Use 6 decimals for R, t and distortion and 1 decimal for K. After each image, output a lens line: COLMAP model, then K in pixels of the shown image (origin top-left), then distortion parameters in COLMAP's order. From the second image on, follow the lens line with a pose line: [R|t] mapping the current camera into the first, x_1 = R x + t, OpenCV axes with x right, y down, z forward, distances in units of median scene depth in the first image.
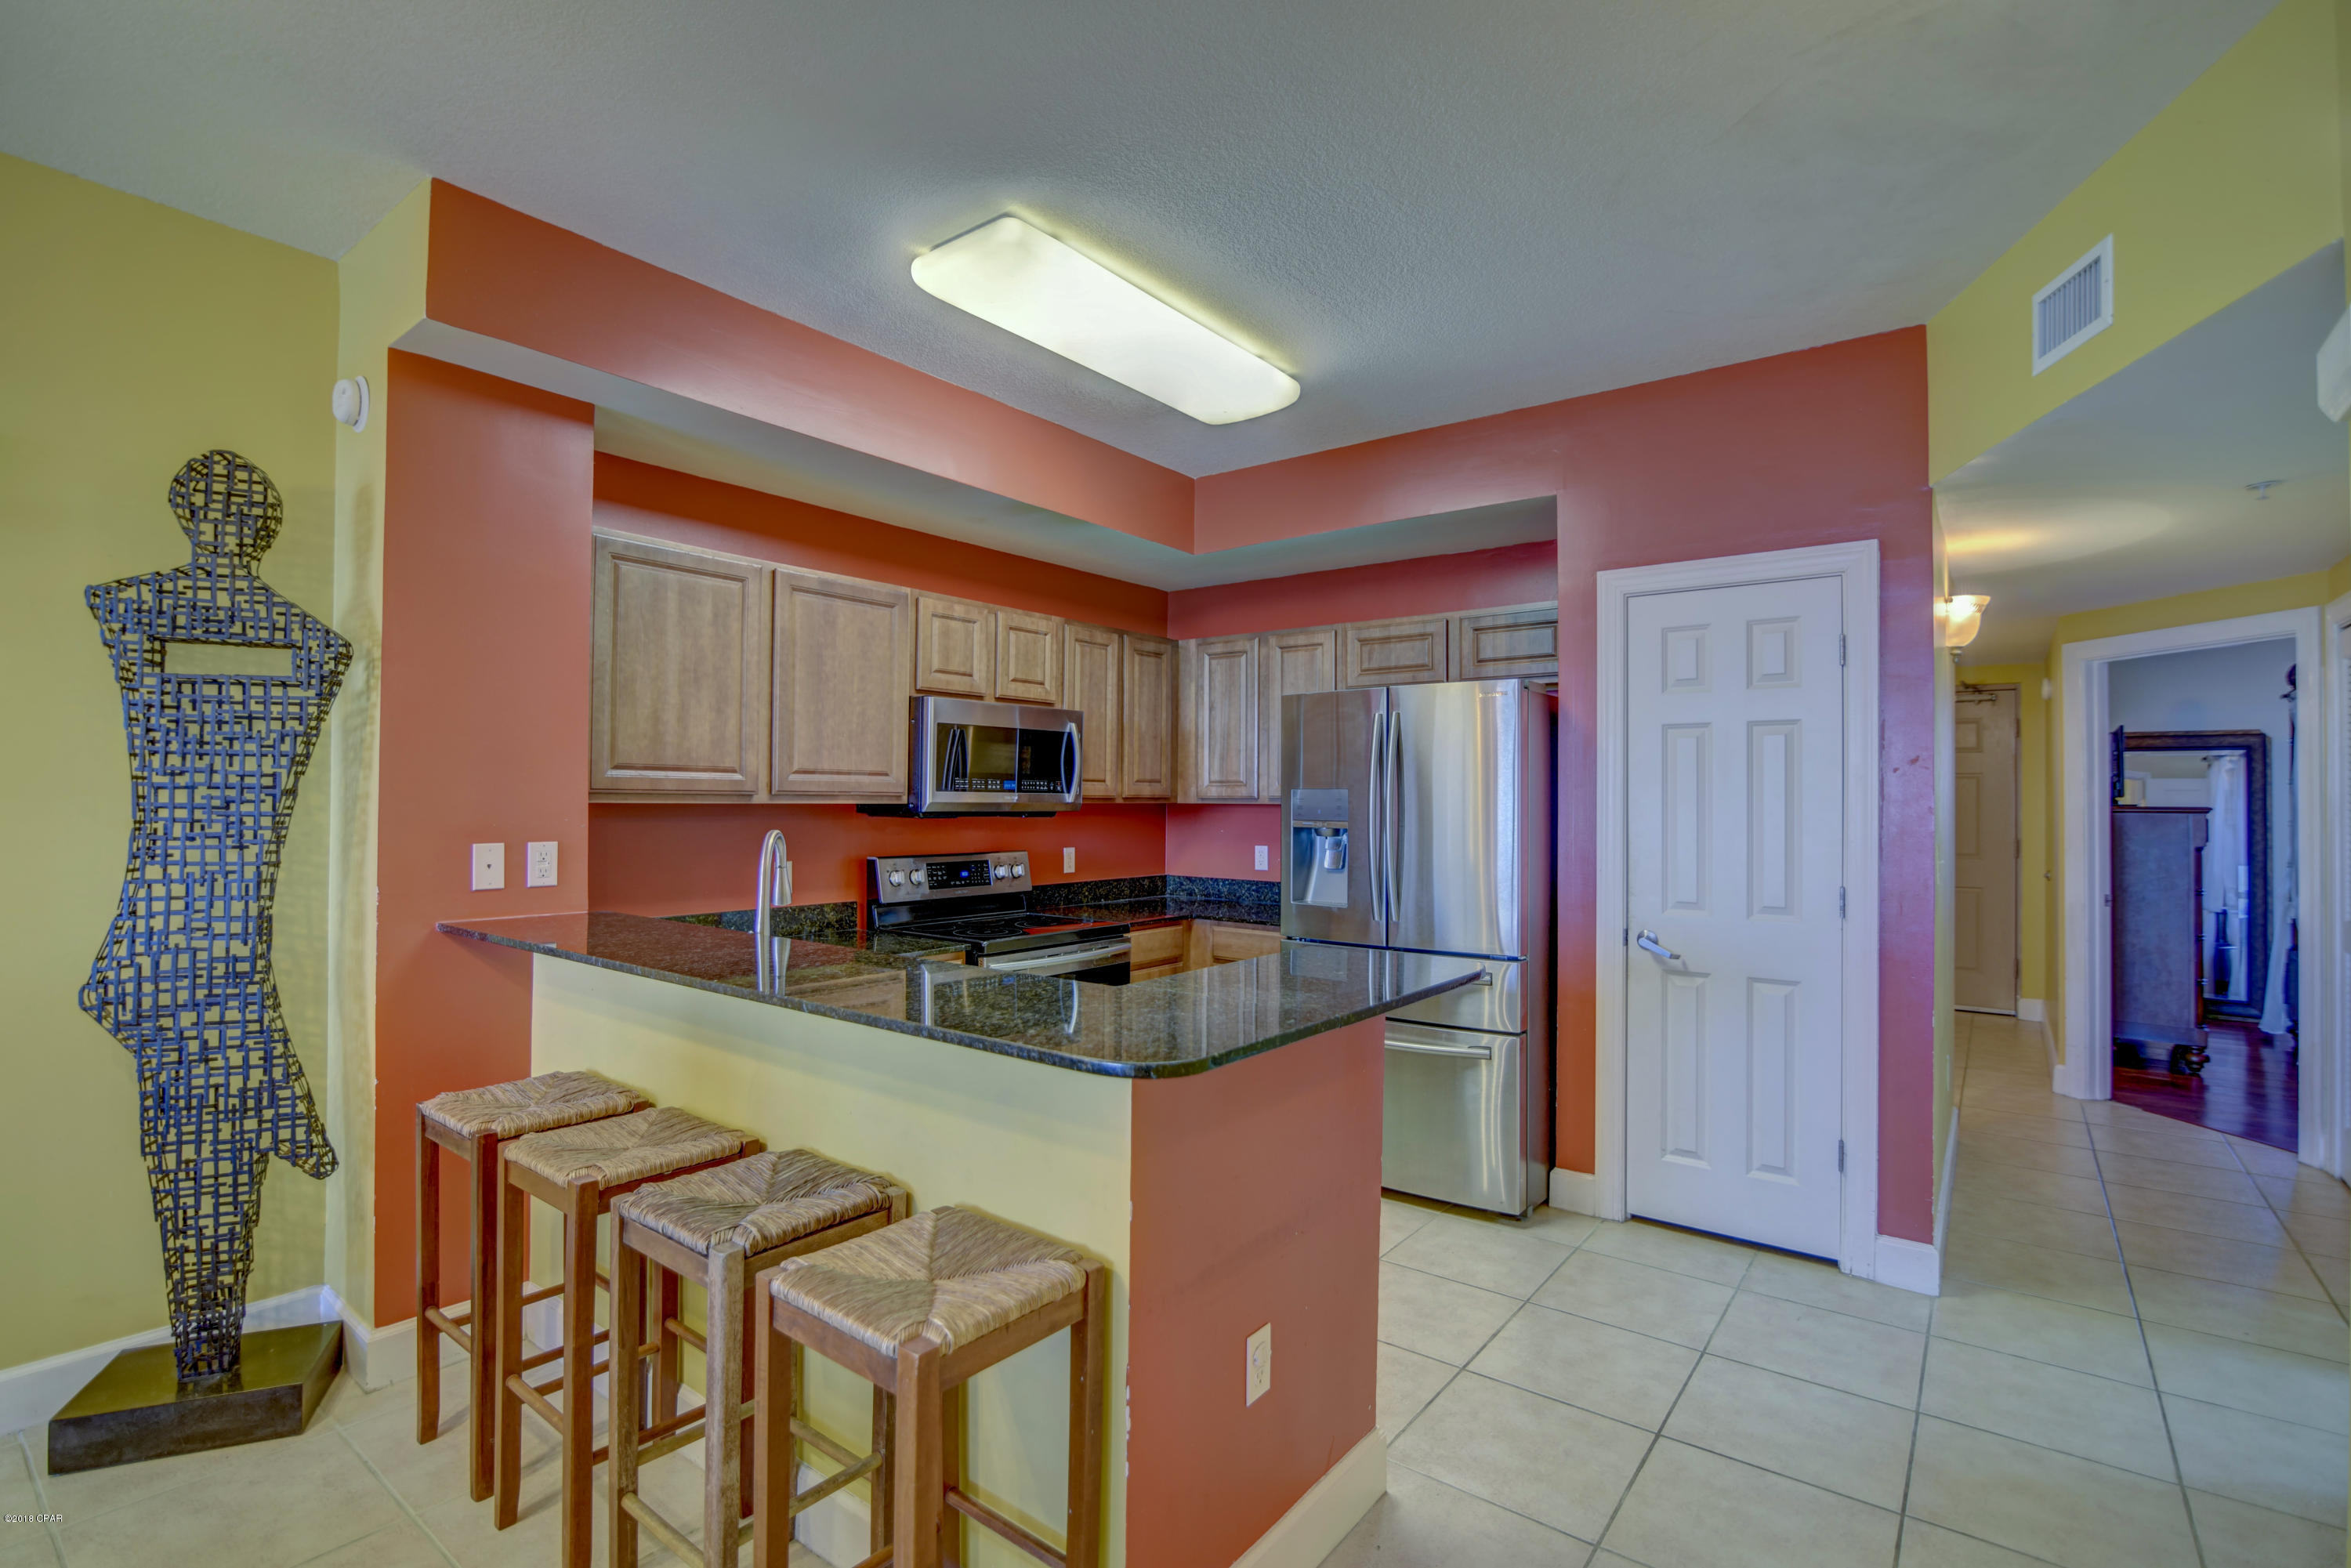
lens RADIAL K [[1089.8, 0, 1173.3], [0, 1089.8, 793.7], [0, 0, 1]] dist [-0.015342, 0.001293]
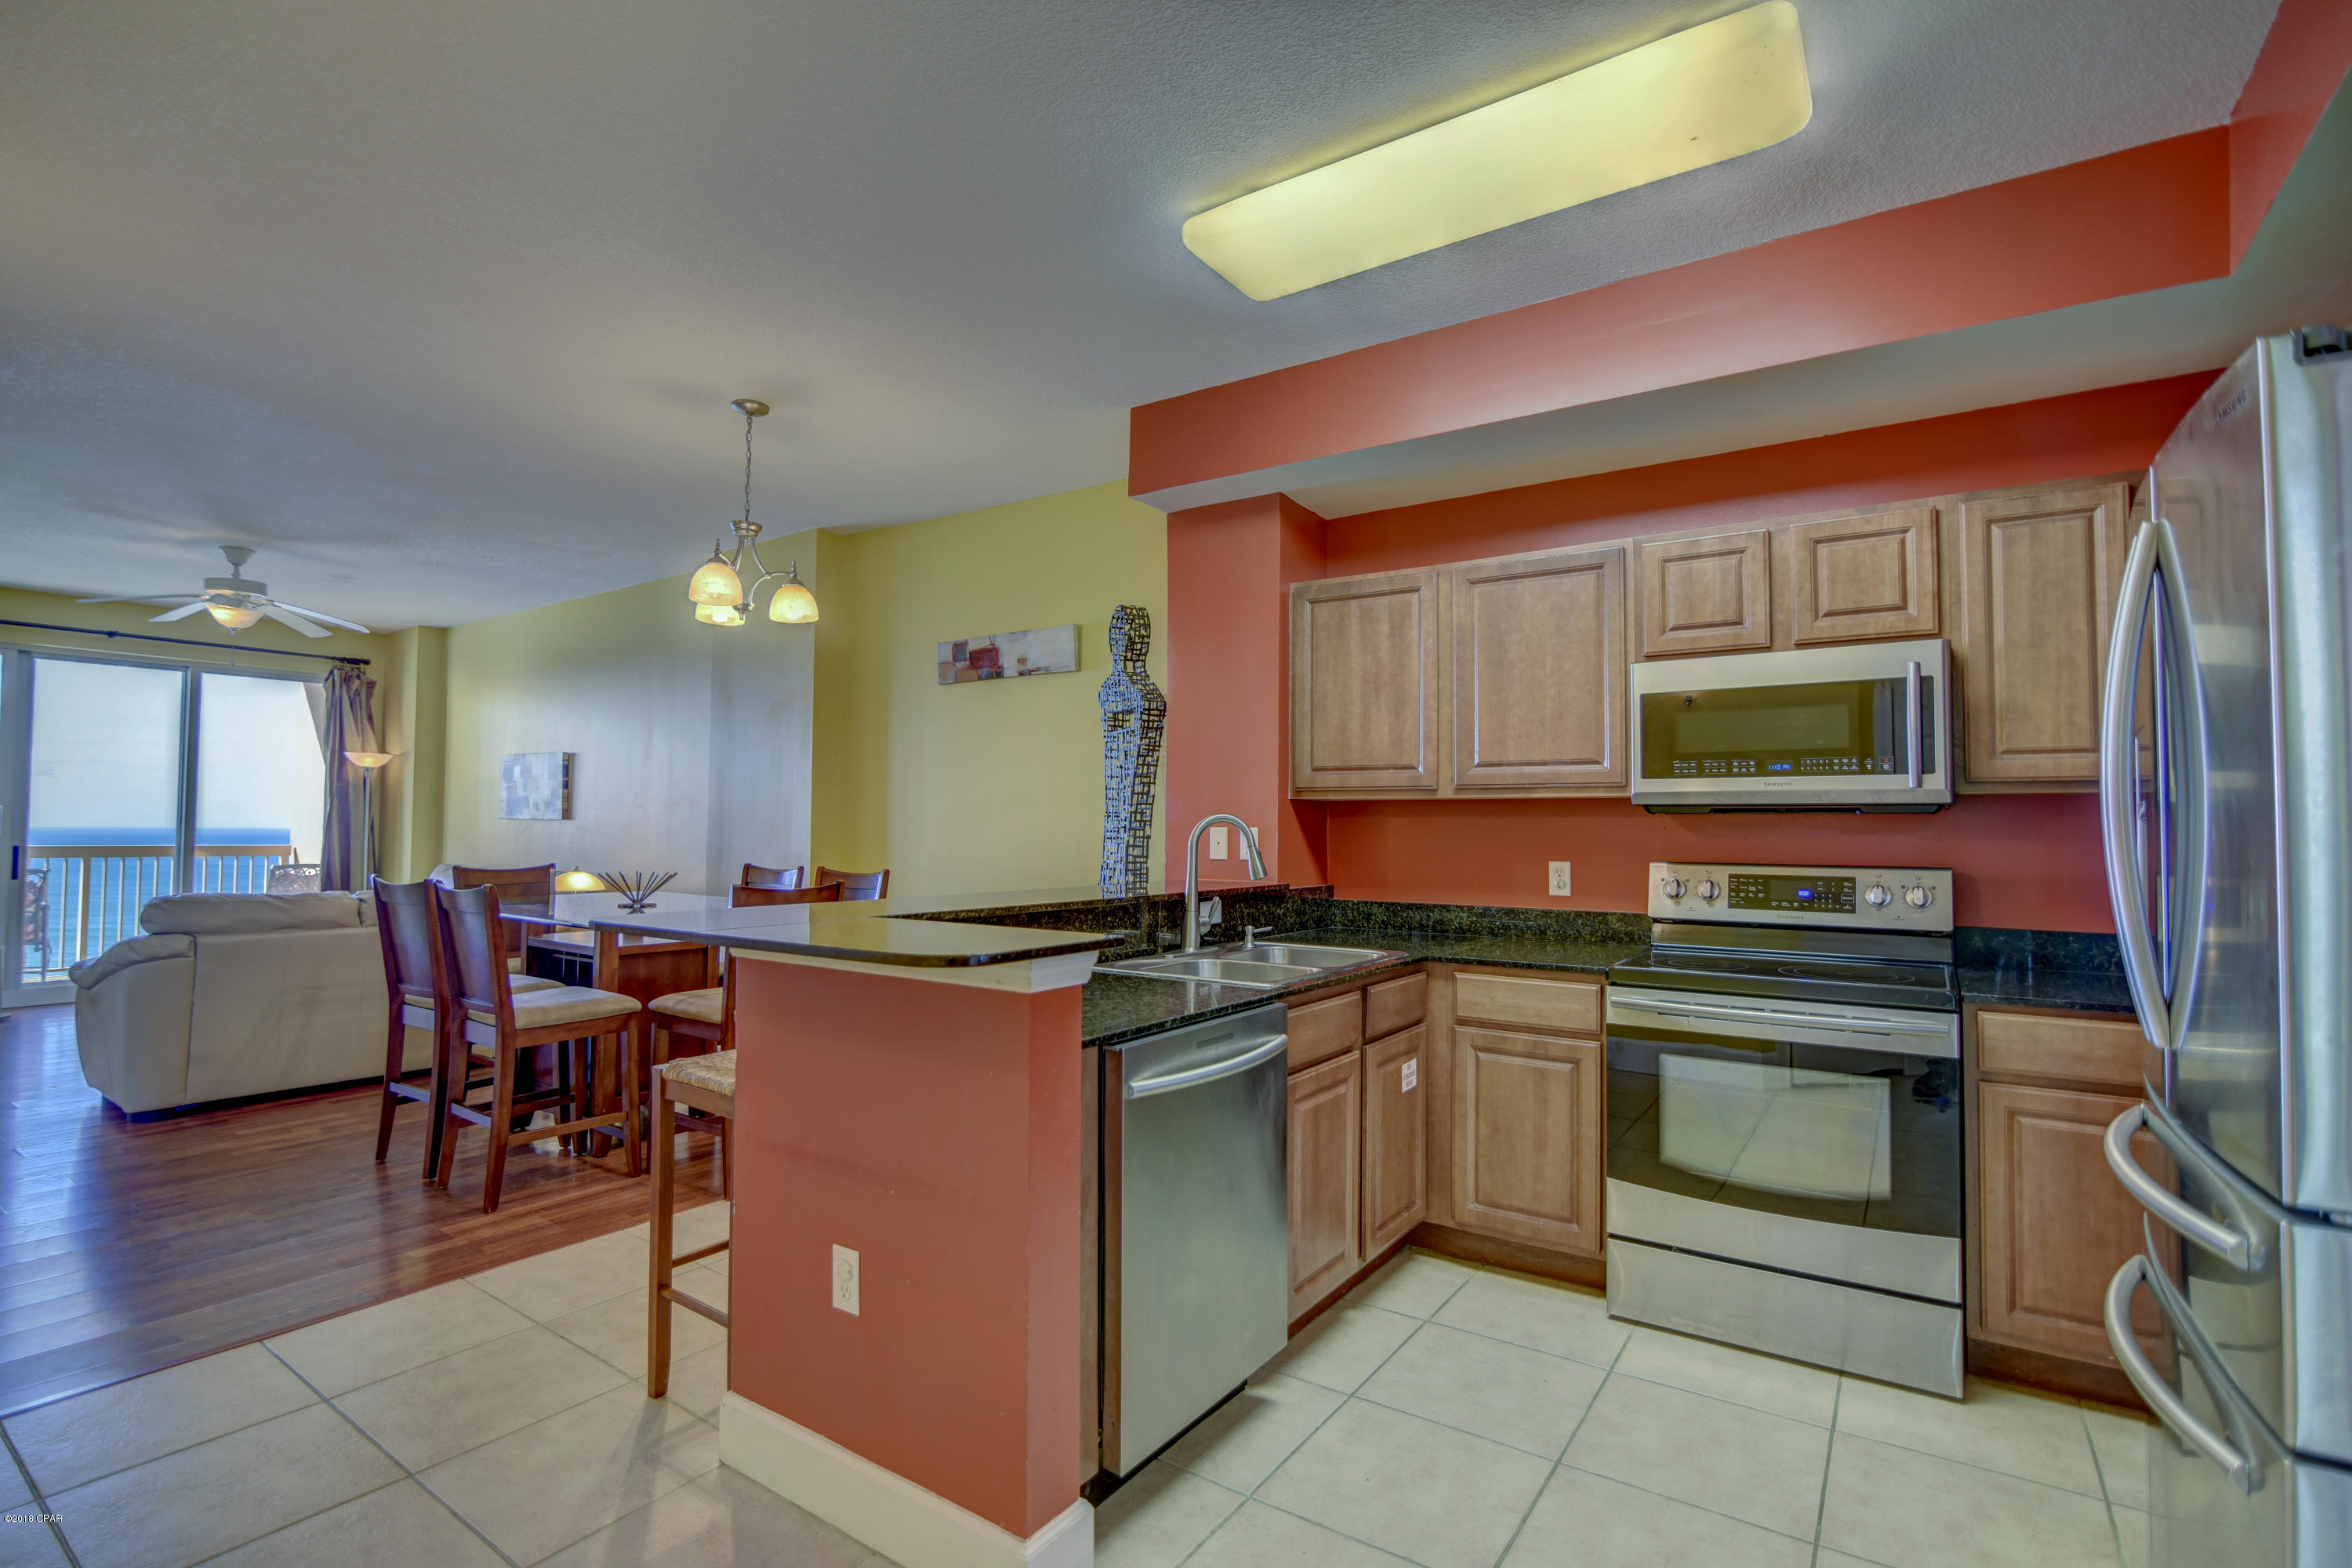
lens RADIAL K [[1090.3, 0, 1165.6], [0, 1090.3, 786.6], [0, 0, 1]] dist [-0.015342, 0.001293]
pose [[0.042907, -0.041879, -0.998201, 0.608995], [-0.000608, 0.999120, -0.041944, 0.039784], [0.999079, 0.002407, 0.042844, 0.653017]]
